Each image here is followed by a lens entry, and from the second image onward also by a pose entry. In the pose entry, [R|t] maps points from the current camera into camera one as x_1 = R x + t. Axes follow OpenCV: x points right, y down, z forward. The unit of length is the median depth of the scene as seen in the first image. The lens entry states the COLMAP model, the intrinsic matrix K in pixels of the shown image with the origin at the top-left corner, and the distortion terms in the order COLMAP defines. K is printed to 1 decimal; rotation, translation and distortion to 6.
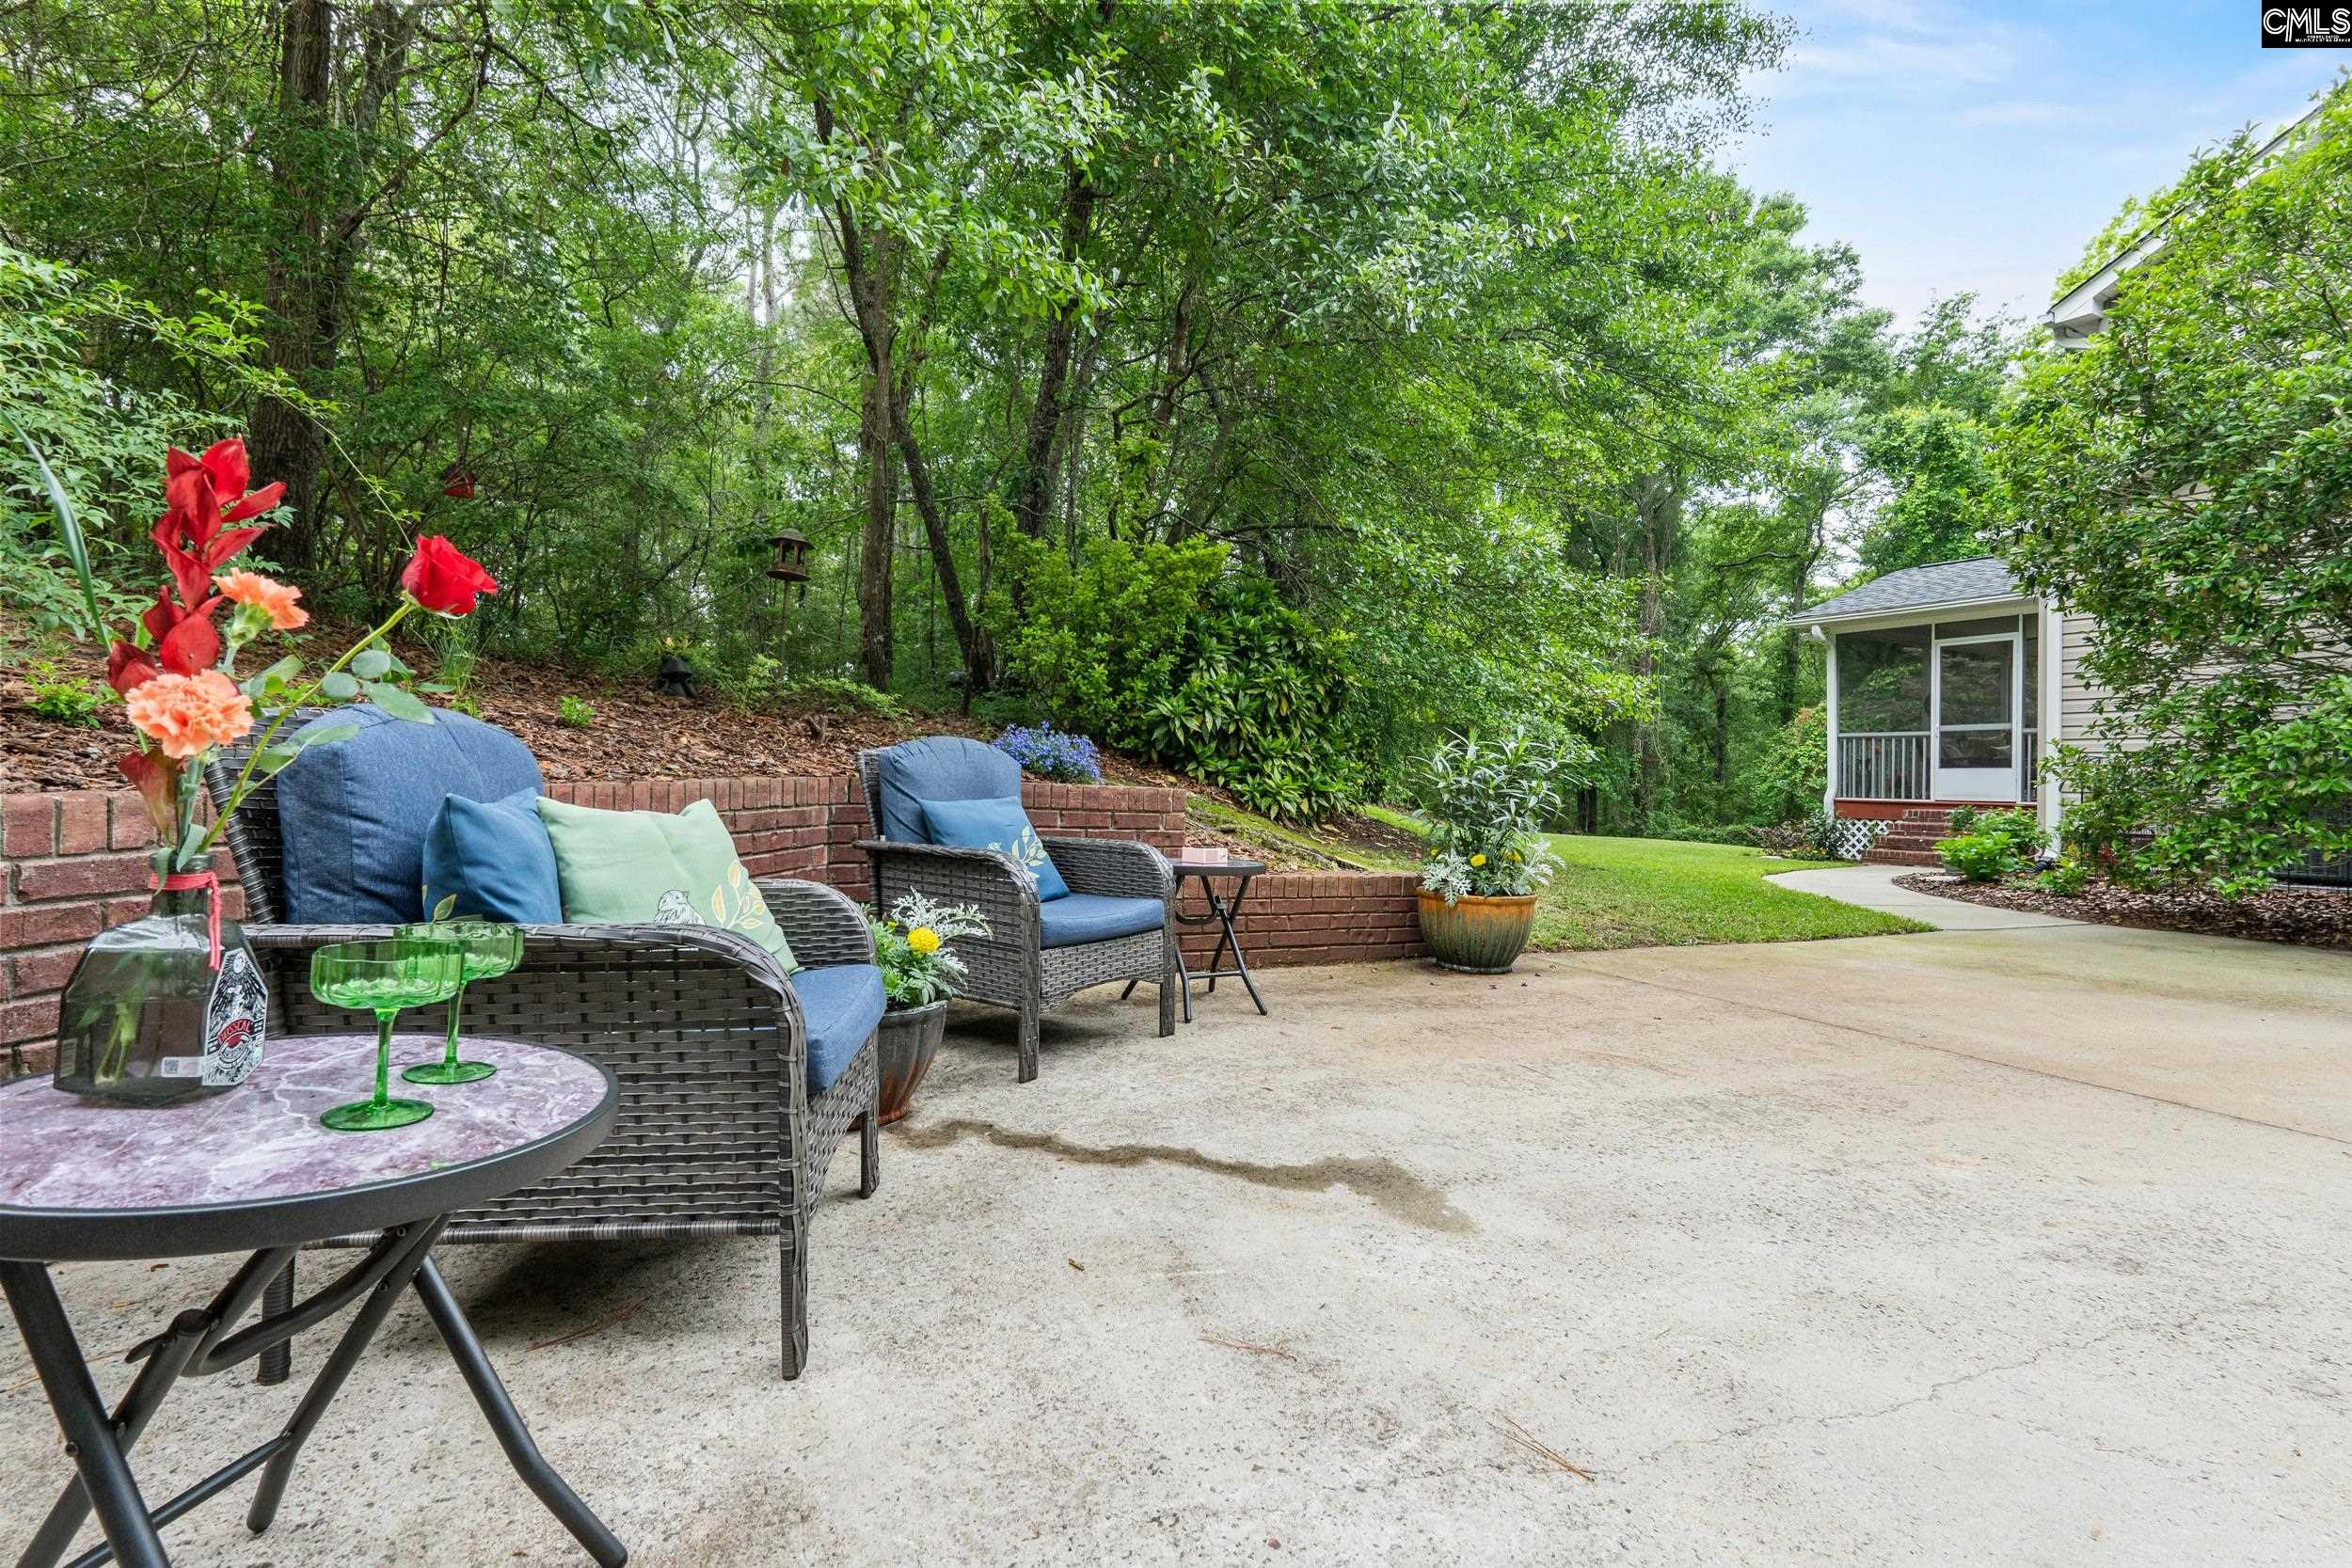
lens RADIAL K [[1082.9, 0, 1175.0], [0, 1082.9, 778.7], [0, 0, 1]] dist [0.000711, -0.000389]
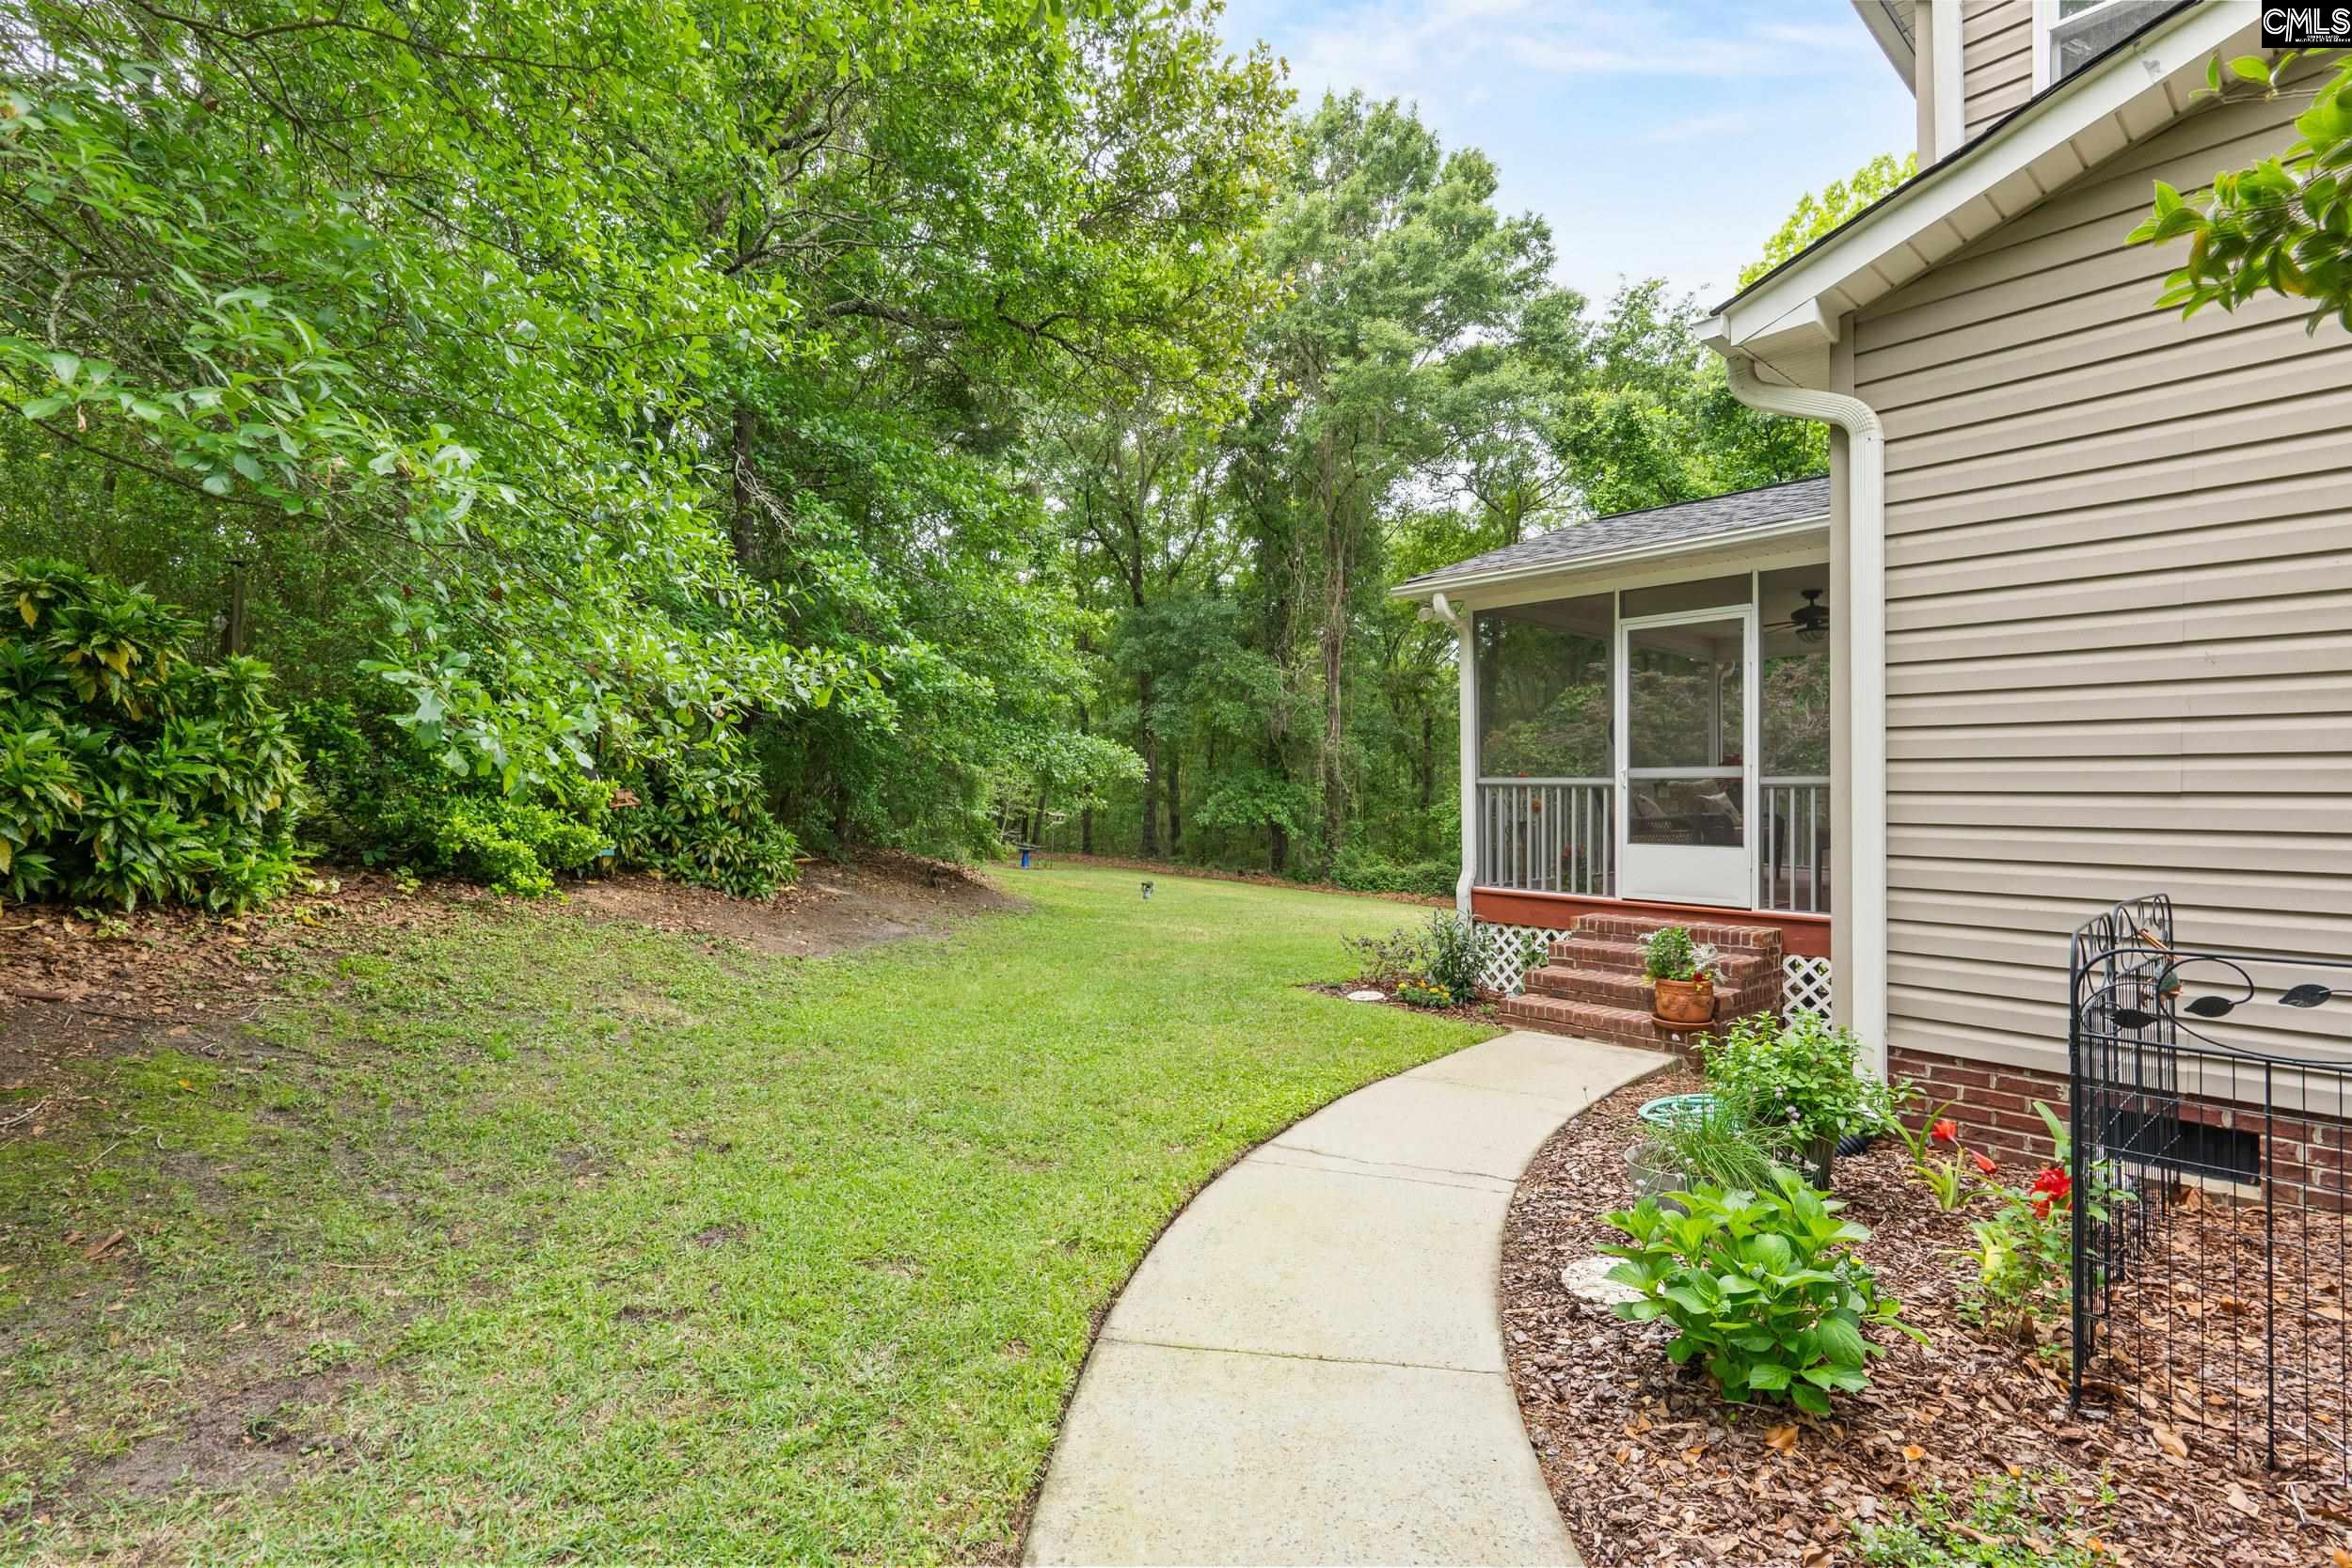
lens RADIAL K [[1082.9, 0, 1191.1], [0, 1082.9, 787.5], [0, 0, 1]] dist [0.000711, -0.000389]
pose [[0.974306, -0.001054, 0.225224, 0.191170], [0.002486, 0.999978, -0.006073, -0.019664], [-0.225213, 0.006477, 0.974288, 0.268440]]
